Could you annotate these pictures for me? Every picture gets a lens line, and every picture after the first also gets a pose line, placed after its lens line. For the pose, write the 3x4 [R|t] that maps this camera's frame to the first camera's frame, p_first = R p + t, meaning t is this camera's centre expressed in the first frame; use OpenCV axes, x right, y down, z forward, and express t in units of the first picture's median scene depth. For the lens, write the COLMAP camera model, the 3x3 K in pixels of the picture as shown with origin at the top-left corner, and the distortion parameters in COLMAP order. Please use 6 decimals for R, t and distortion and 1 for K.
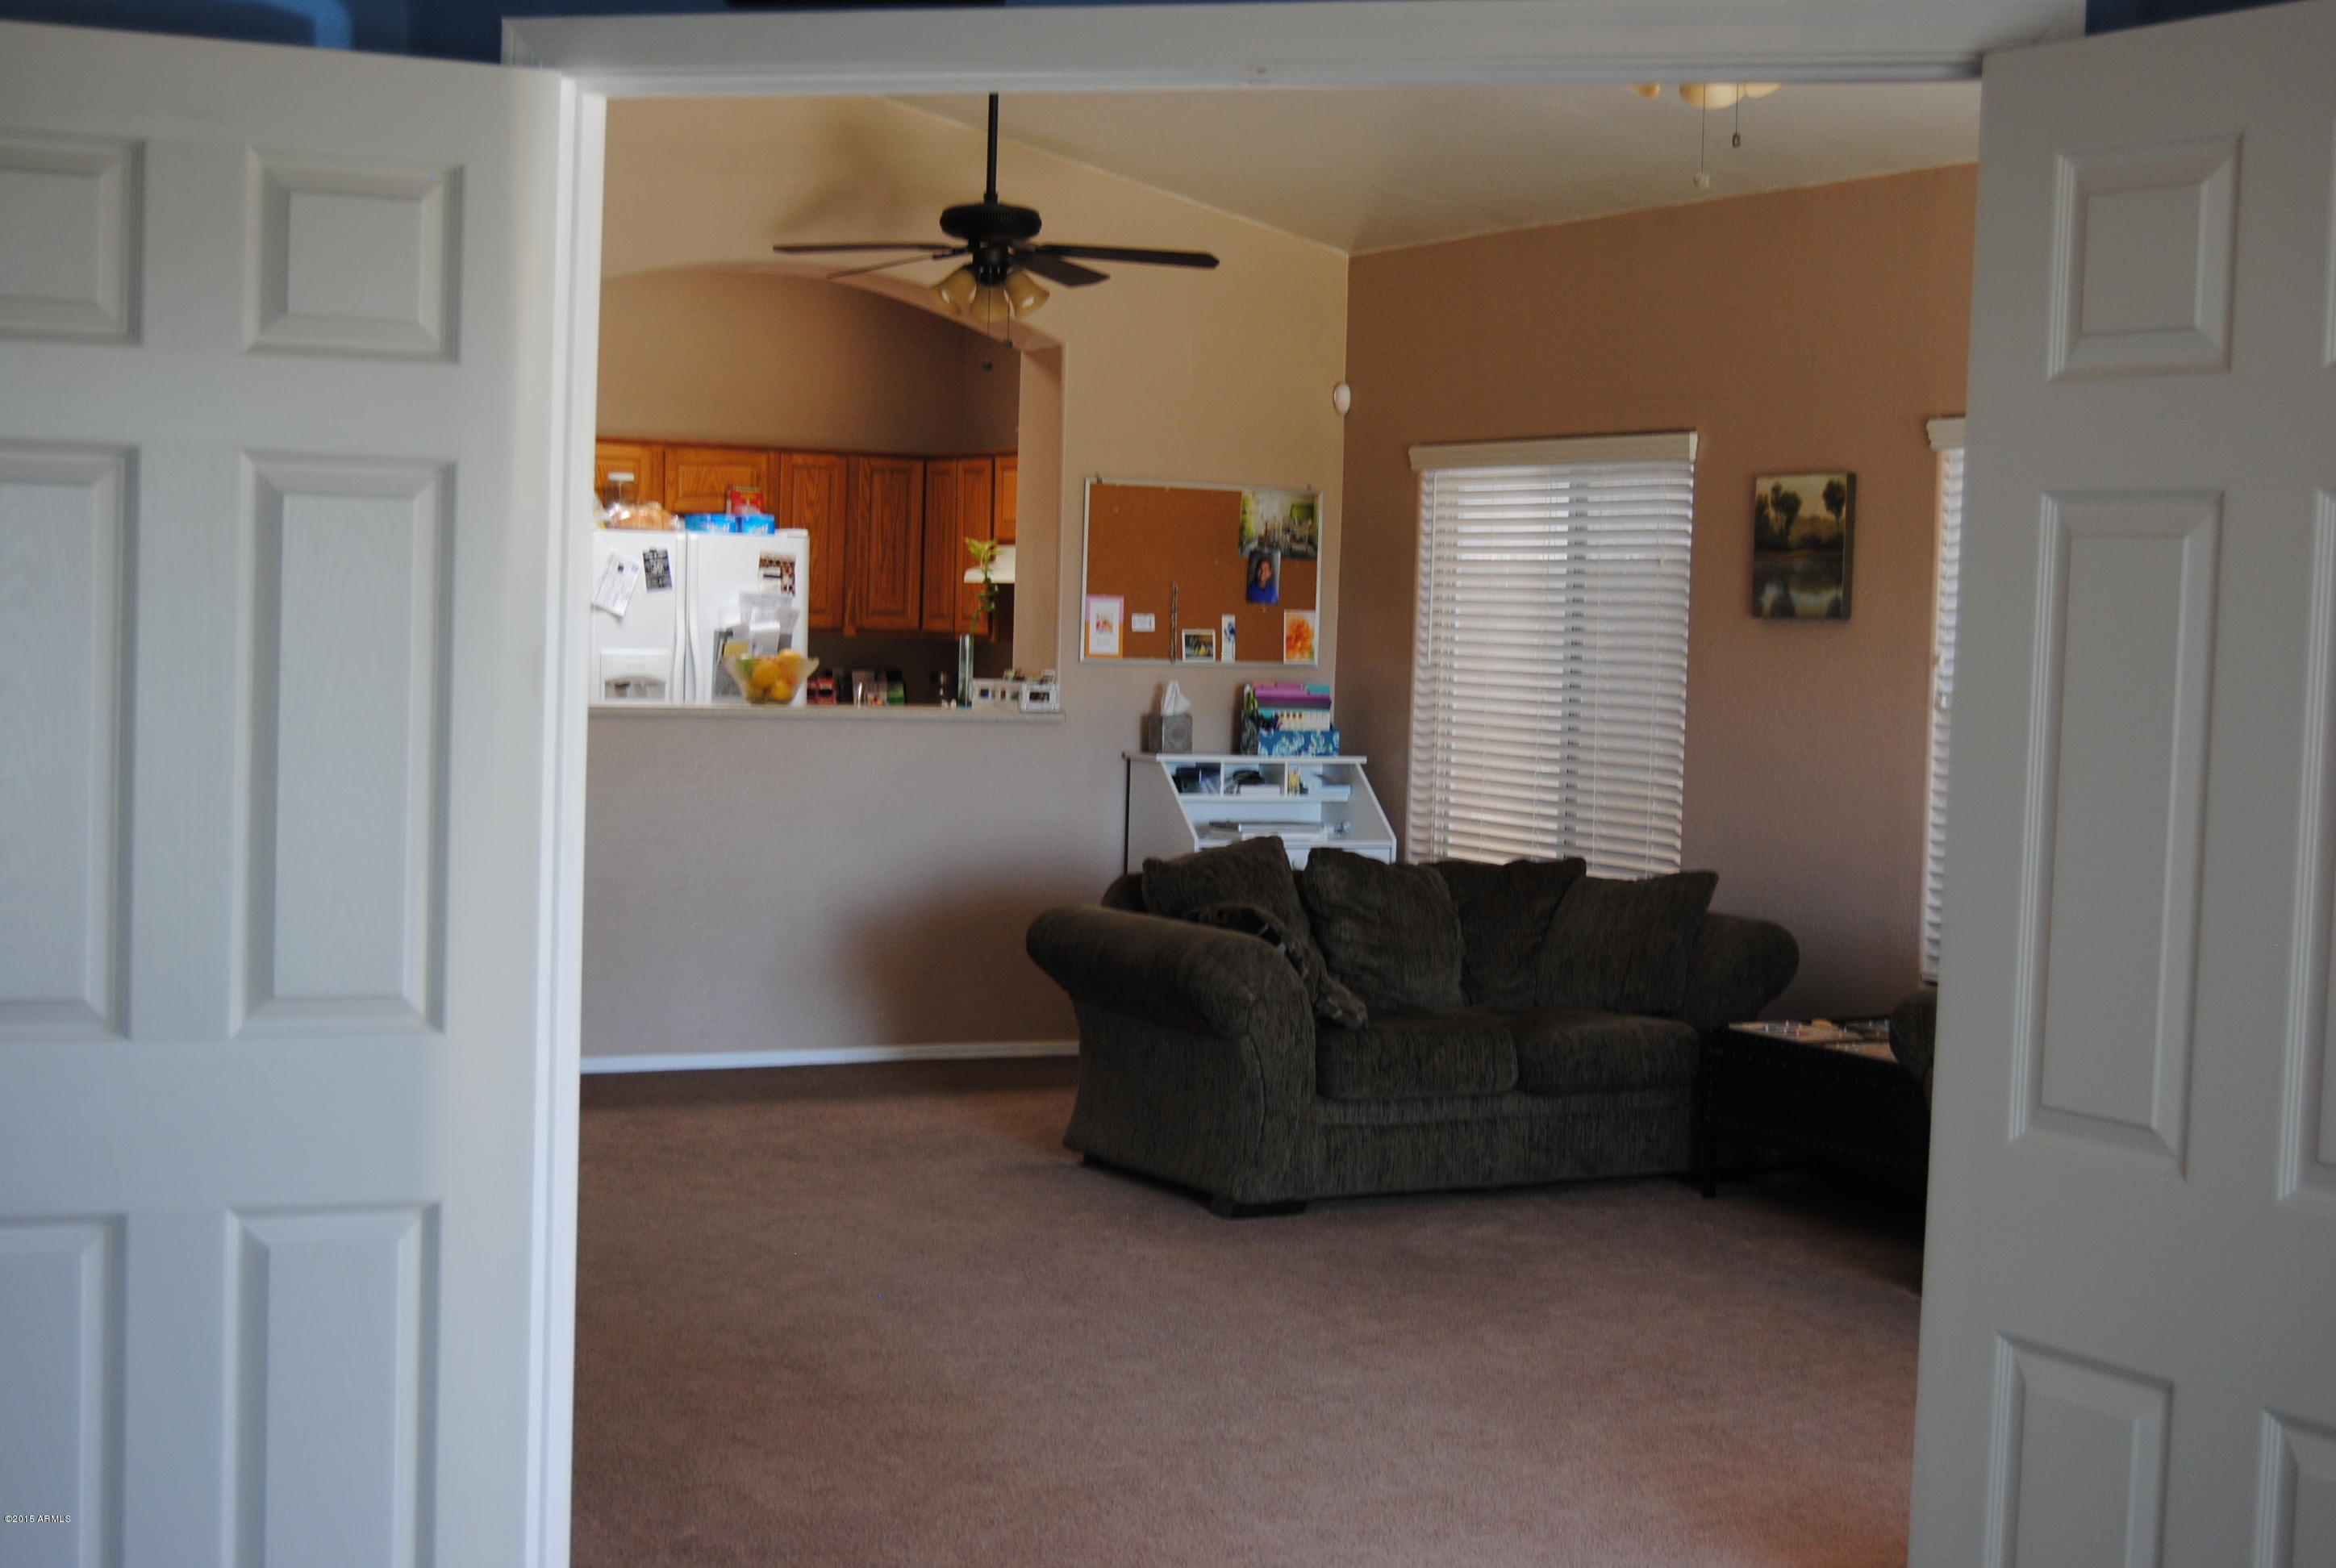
lens RADIAL K [[3468.3, 0, 1168.0], [0, 3468.3, 784.0], [0, 0, 1]] dist [-0.010293, -0.005995]
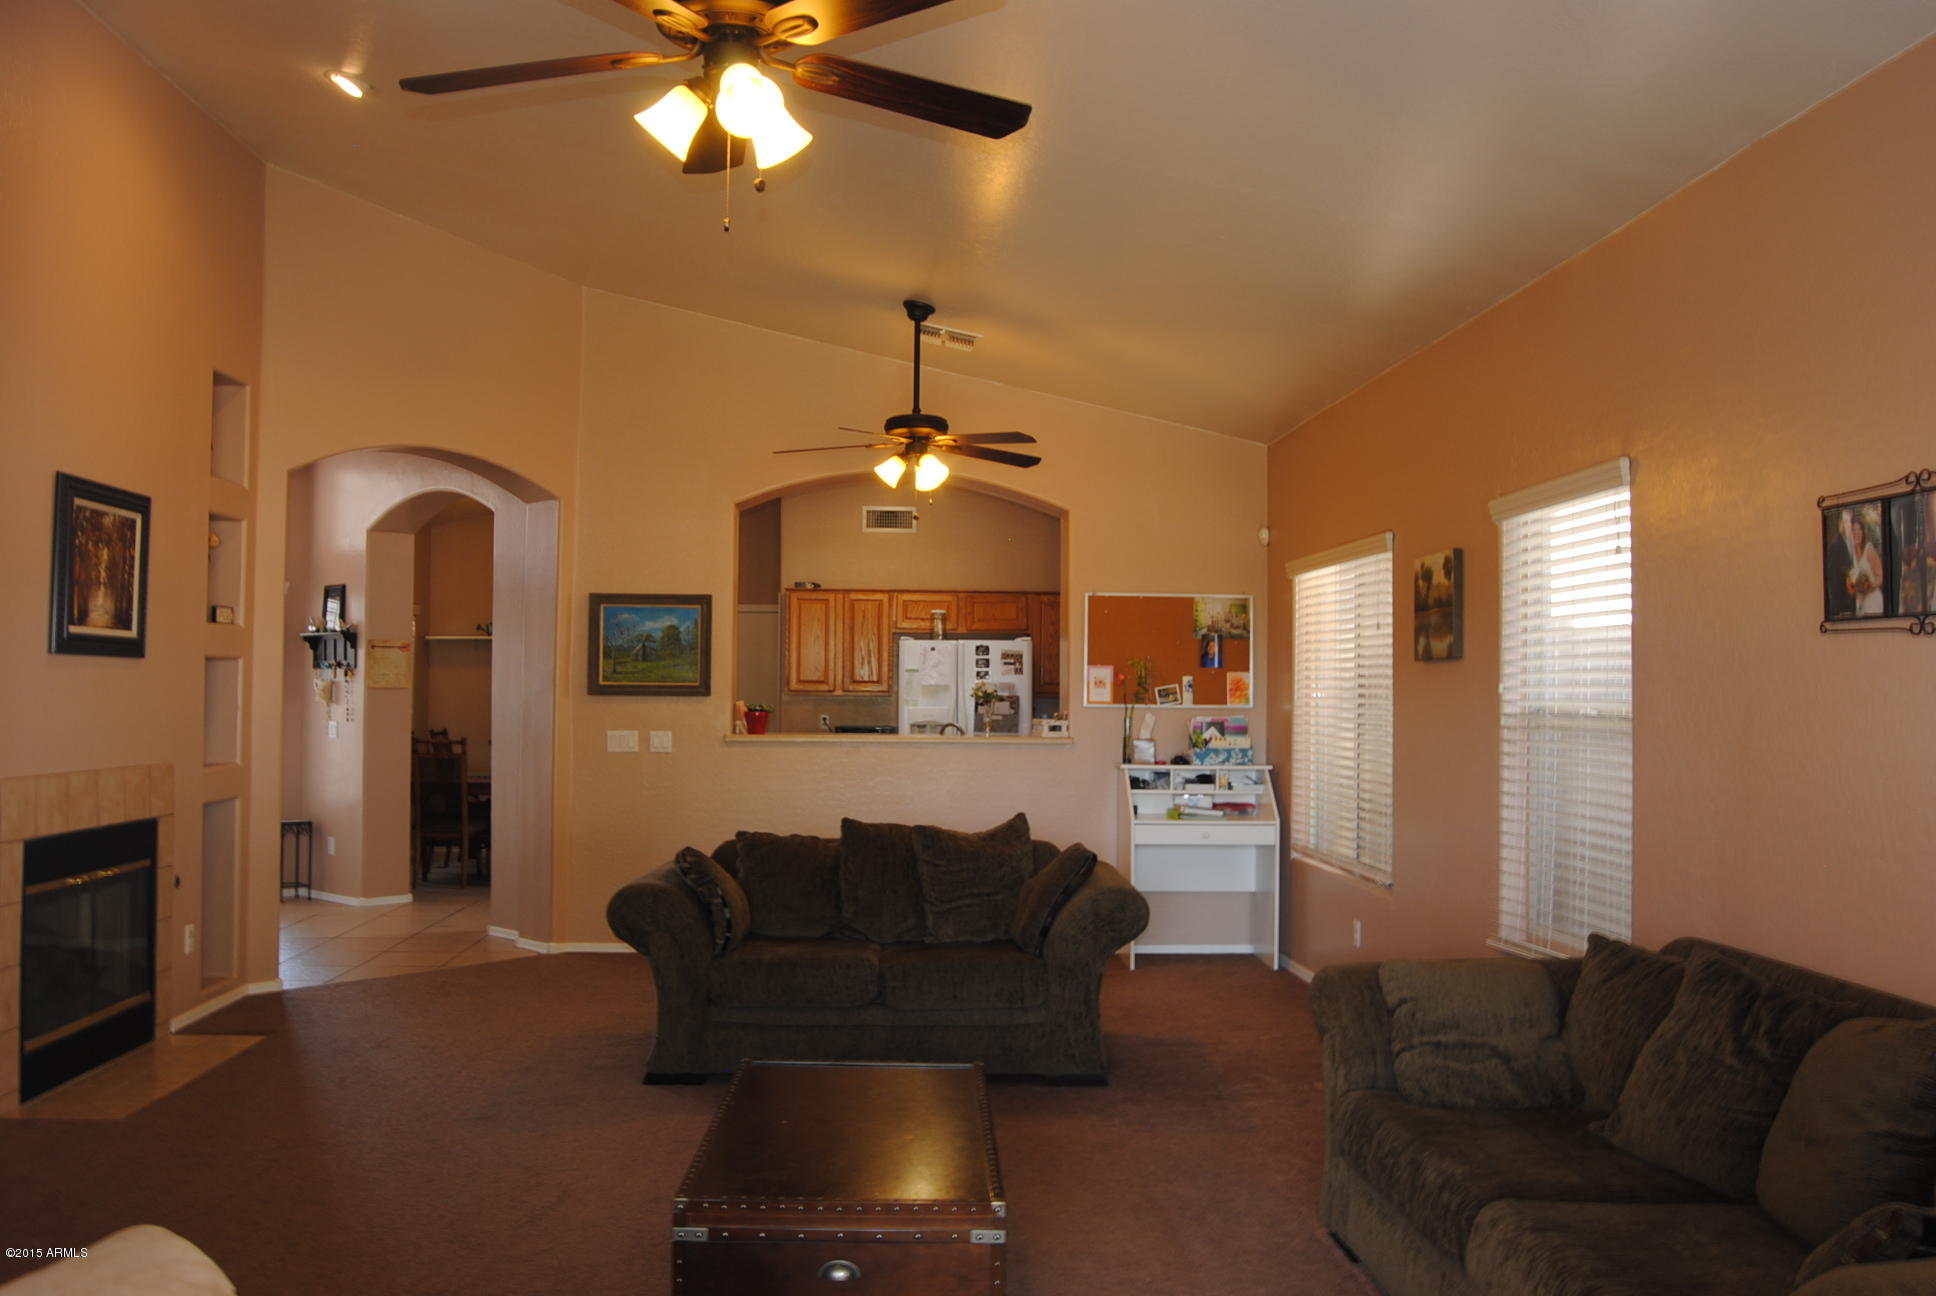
lens RADIAL K [[1528.1, 0, 977.7], [0, 1528.1, 650.8], [0, 0, 1]] dist [-0.092413, 0.031664]
pose [[0.909139, -0.033588, -0.415137, 0.220899], [-0.001268, 0.996515, -0.083403, -0.001950], [0.416491, 0.076351, 0.905928, 0.331877]]
